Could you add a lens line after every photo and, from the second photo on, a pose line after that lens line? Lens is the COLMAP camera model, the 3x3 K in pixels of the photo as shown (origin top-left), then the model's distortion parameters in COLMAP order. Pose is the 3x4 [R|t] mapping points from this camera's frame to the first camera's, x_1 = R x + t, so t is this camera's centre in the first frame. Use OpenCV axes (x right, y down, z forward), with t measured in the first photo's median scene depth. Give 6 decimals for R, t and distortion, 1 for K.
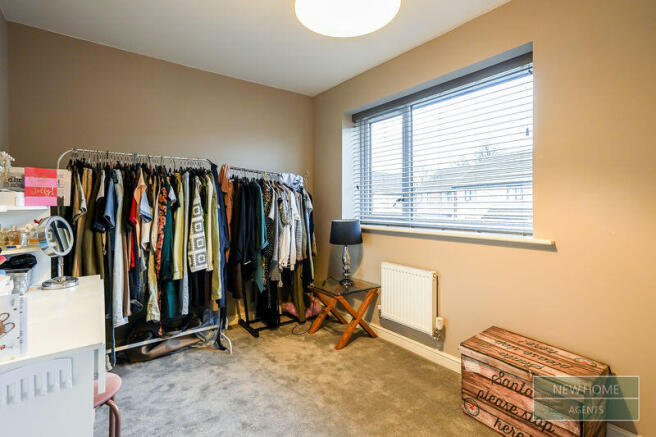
lens RADIAL K [[313.7, 0, 332.1], [0, 313.7, 201.6], [0, 0, 1]] dist [0.001636, 0.000302]
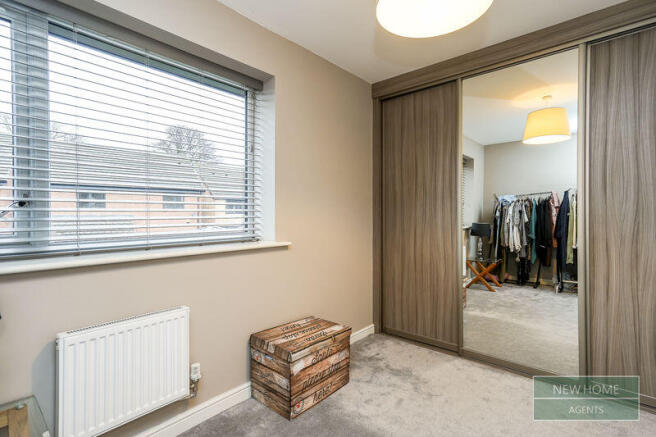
lens RADIAL K [[313.7, 0, 328.2], [0, 313.7, 219.8], [0, 0, 1]] dist [0.001636, 0.000302]
pose [[-0.196456, -0.007921, 0.980481, -0.621464], [-0.003839, 0.999966, 0.007309, 0.025343], [-0.980505, -0.002328, -0.196480, 1.149541]]
